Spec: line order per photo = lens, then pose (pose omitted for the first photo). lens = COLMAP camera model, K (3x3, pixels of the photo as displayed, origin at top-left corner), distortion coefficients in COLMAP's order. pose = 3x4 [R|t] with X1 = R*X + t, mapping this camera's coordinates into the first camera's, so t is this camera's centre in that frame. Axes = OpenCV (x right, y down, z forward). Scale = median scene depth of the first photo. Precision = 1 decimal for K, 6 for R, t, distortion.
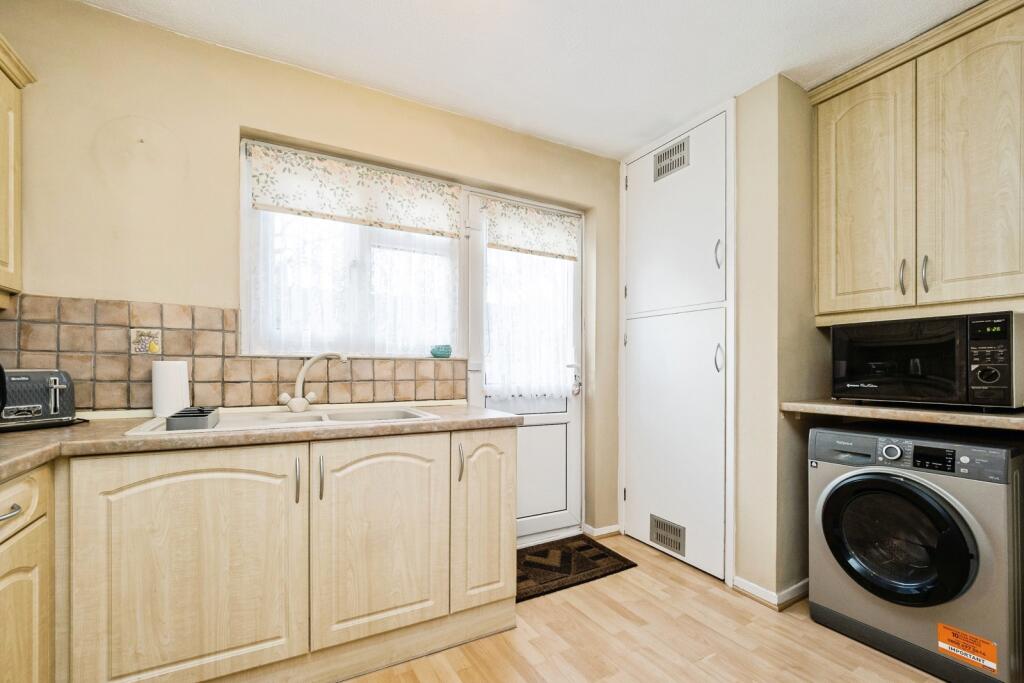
lens RADIAL K [[437.0, 0, 502.5], [0, 437.0, 367.1], [0, 0, 1]] dist [-0.000097, -0.001737]
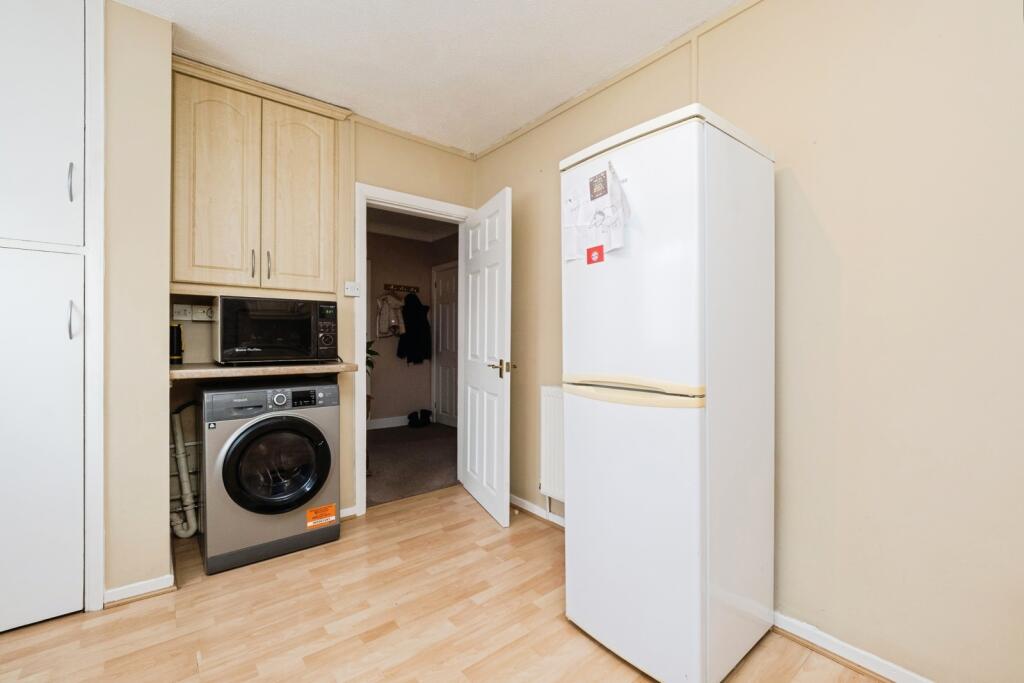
lens RADIAL K [[437.0, 0, 509.7], [0, 437.0, 340.0], [0, 0, 1]] dist [-0.000097, -0.001737]
pose [[-0.162205, 0.002182, 0.986755, -0.464054], [-0.004257, 0.999987, -0.002911, 0.015848], [-0.986748, -0.004672, -0.162194, 0.481658]]
